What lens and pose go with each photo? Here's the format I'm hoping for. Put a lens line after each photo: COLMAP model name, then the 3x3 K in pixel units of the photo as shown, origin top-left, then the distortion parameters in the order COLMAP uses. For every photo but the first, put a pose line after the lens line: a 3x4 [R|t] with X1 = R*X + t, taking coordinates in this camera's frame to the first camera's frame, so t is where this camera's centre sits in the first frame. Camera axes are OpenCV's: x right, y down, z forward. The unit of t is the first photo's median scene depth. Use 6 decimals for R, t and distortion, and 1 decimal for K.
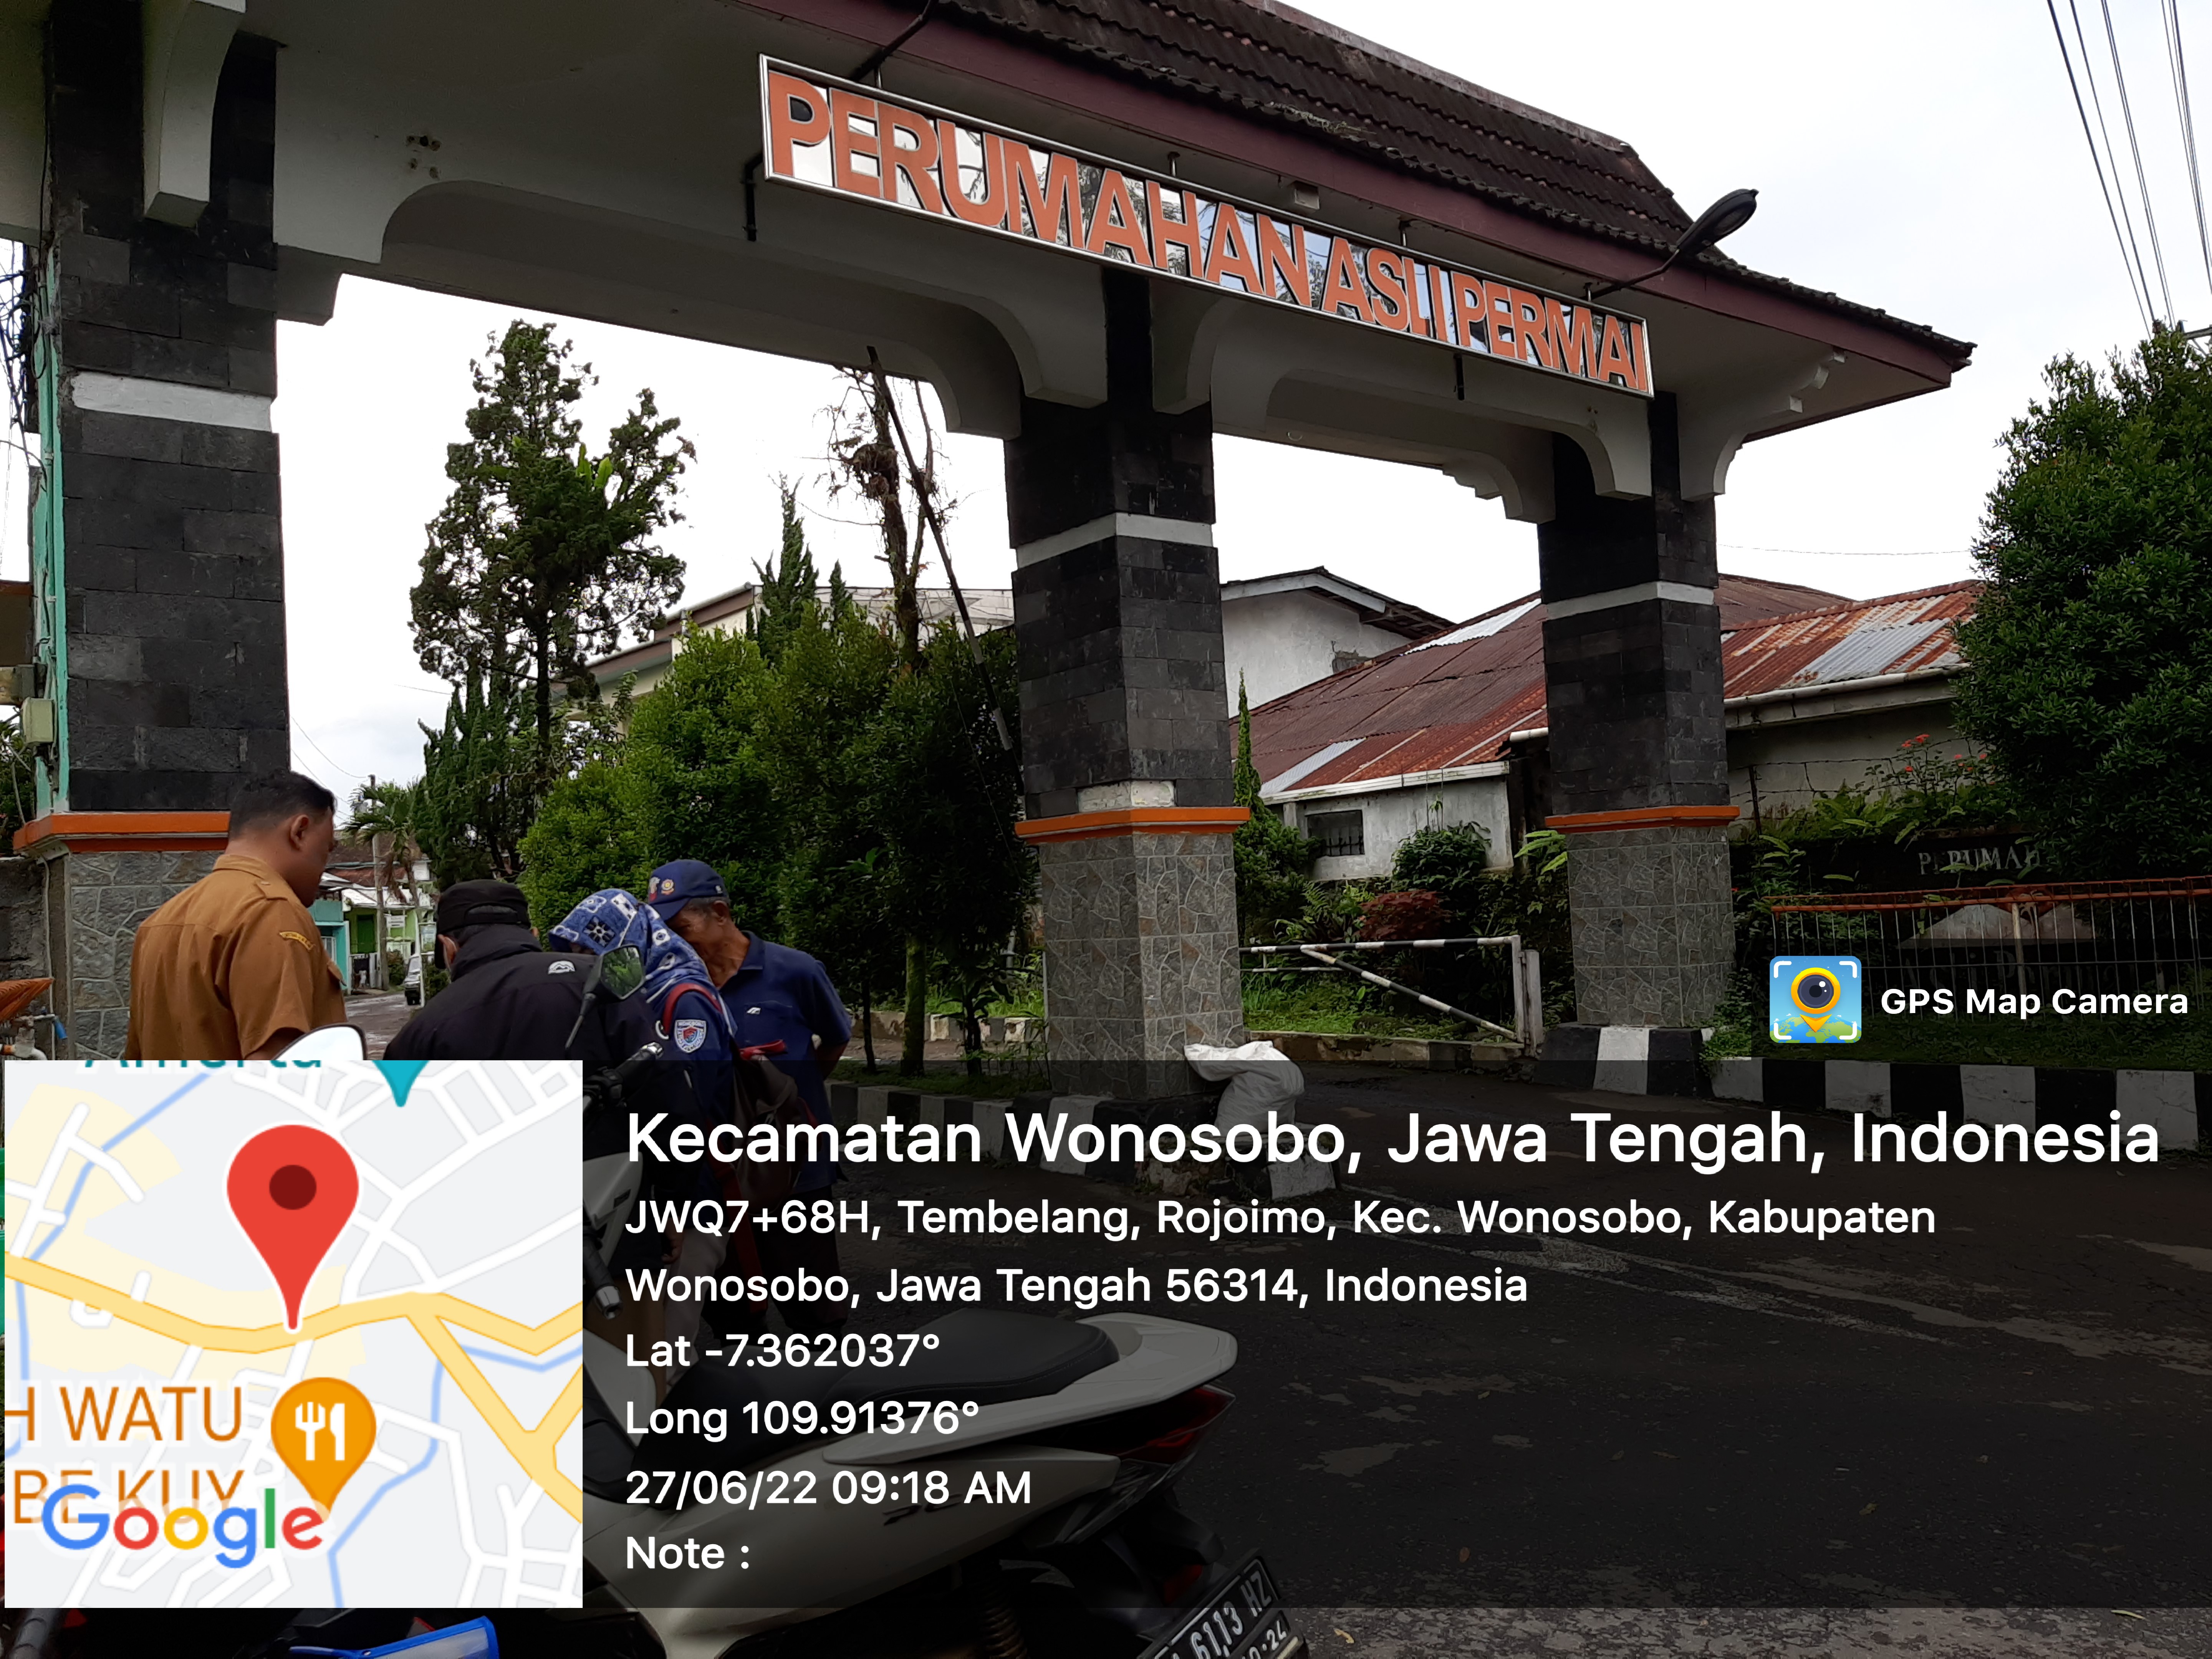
lens RADIAL K [[1633.8, 0, 1152.0], [0, 1633.8, 839.9], [0, 0, 1]] dist [0.091099, -0.205260]
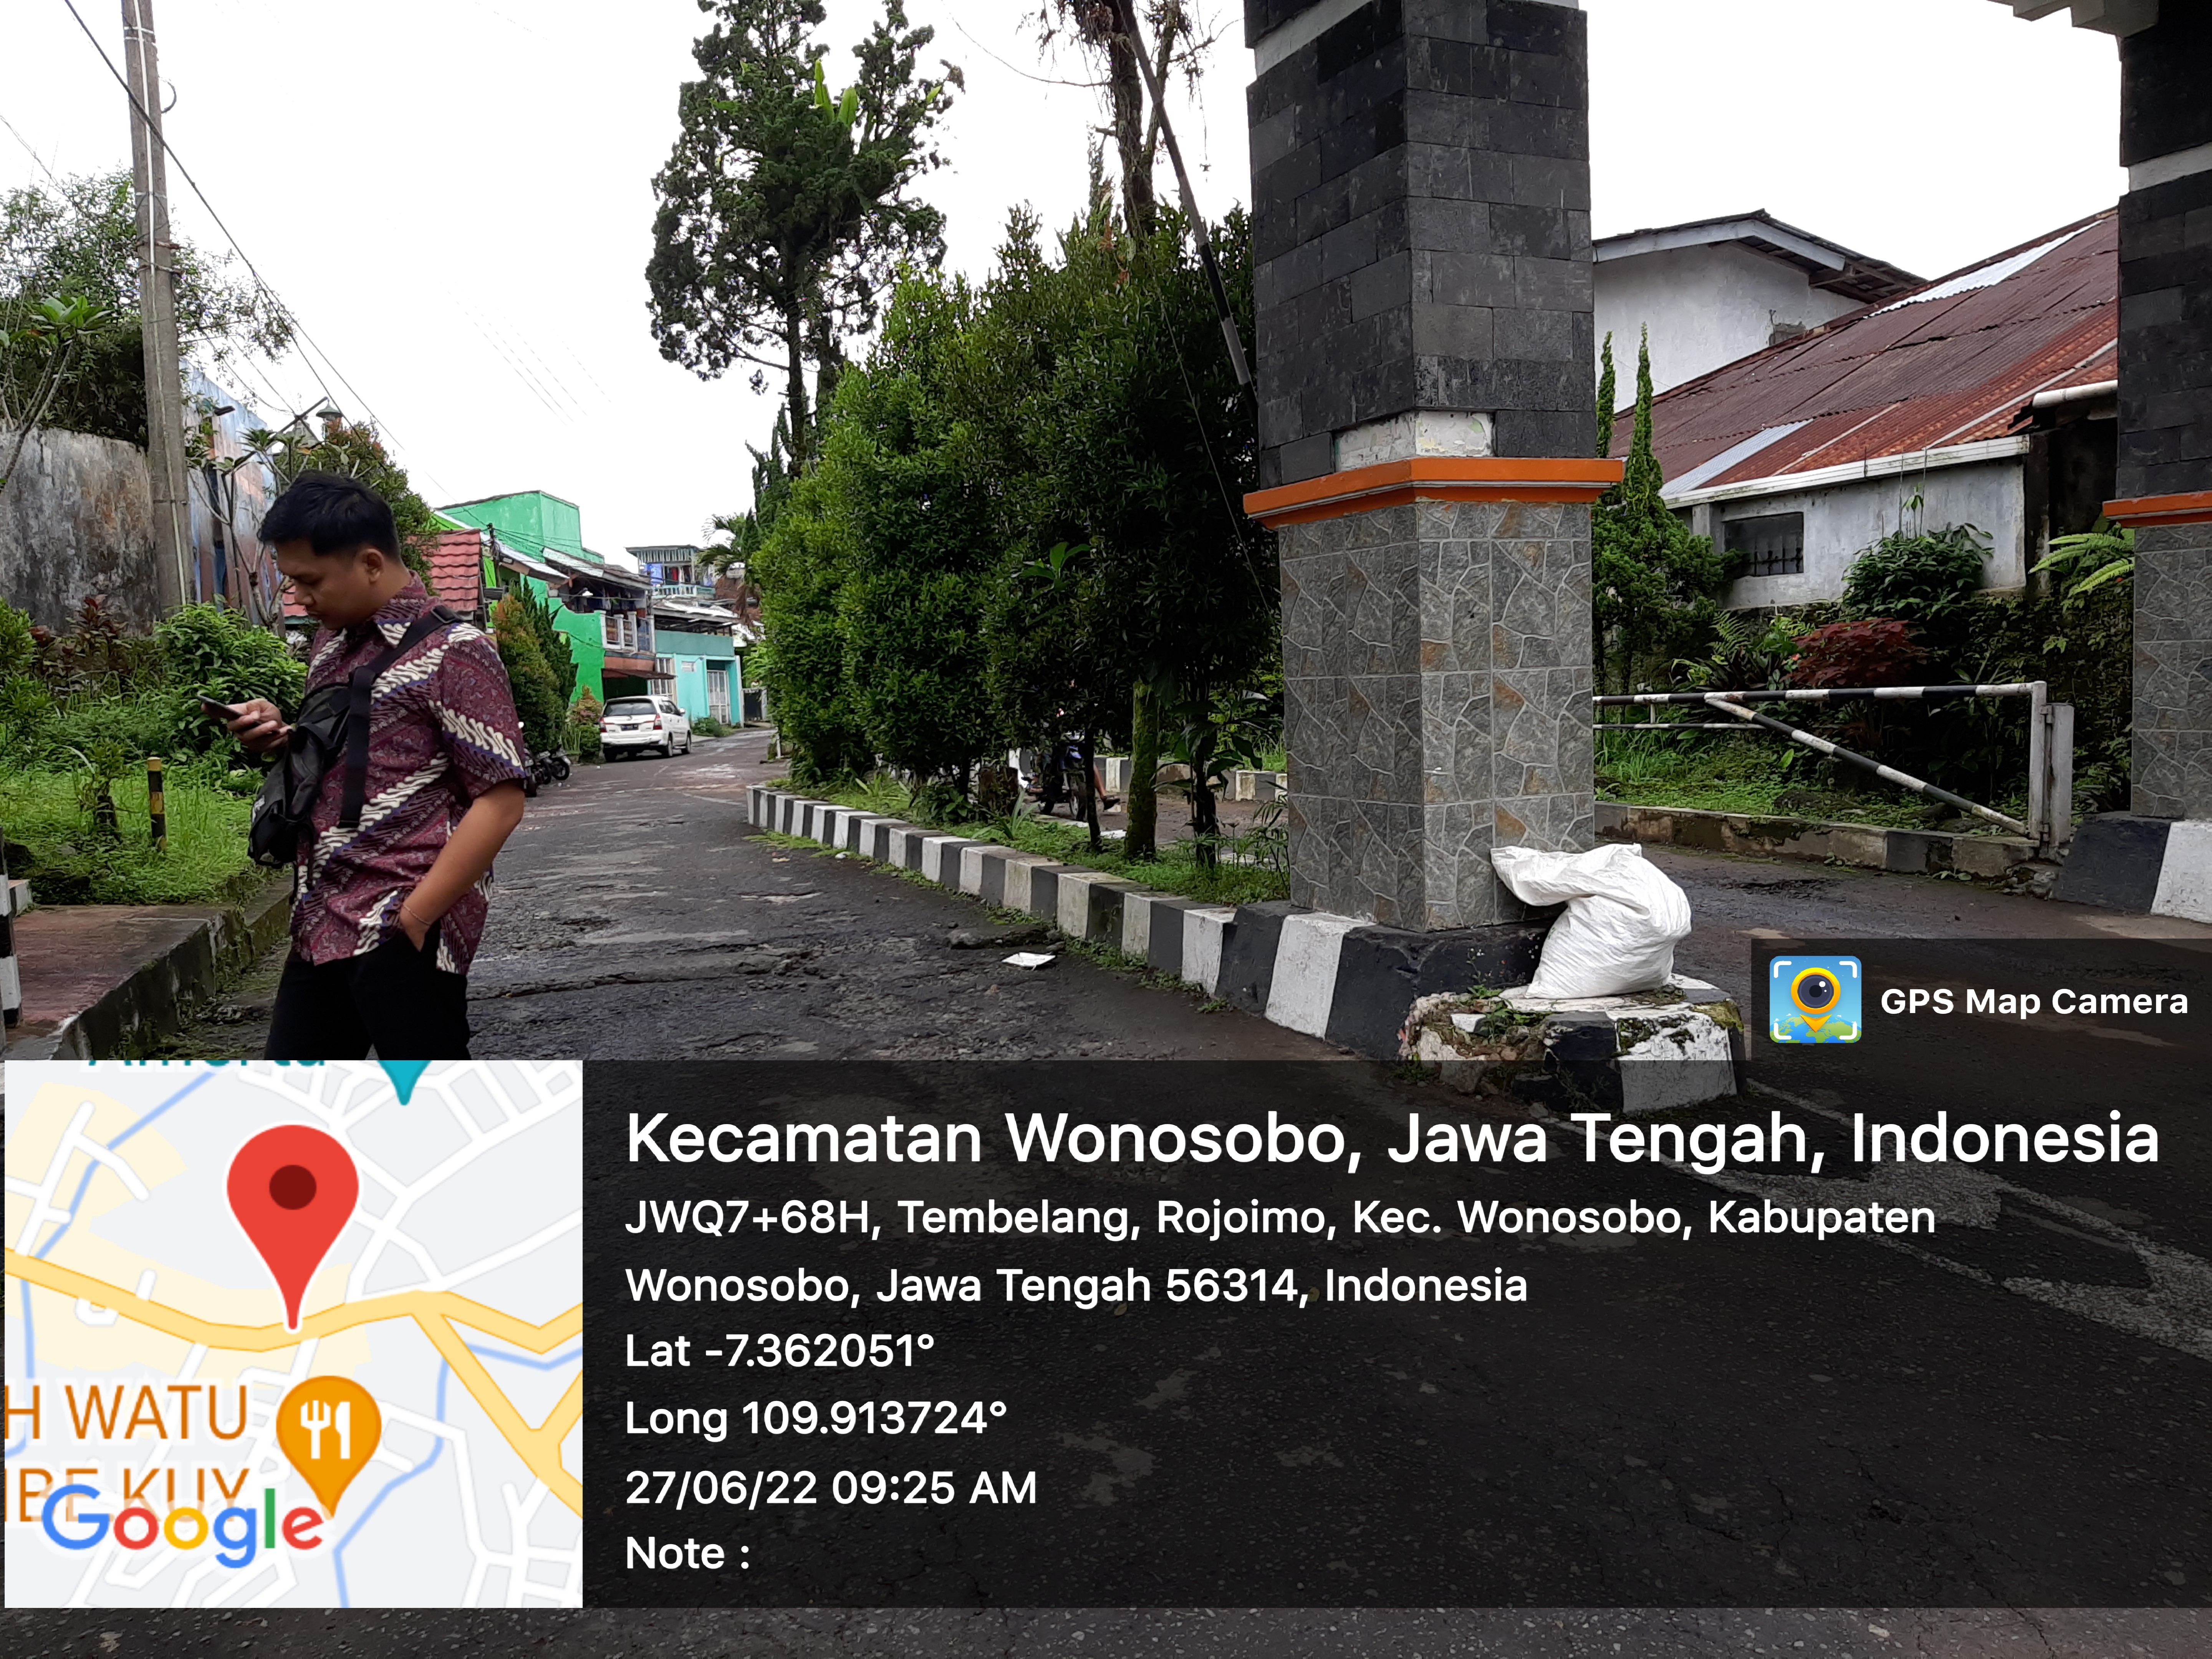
lens RADIAL K [[1633.8, 0, 1152.0], [0, 1633.8, 839.9], [0, 0, 1]] dist [0.091099, -0.205260]
pose [[0.972168, 0.036603, -0.231409, 0.021640], [-0.000516, 0.988053, 0.154117, 0.014865], [0.234285, -0.149708, 0.960572, 0.208301]]
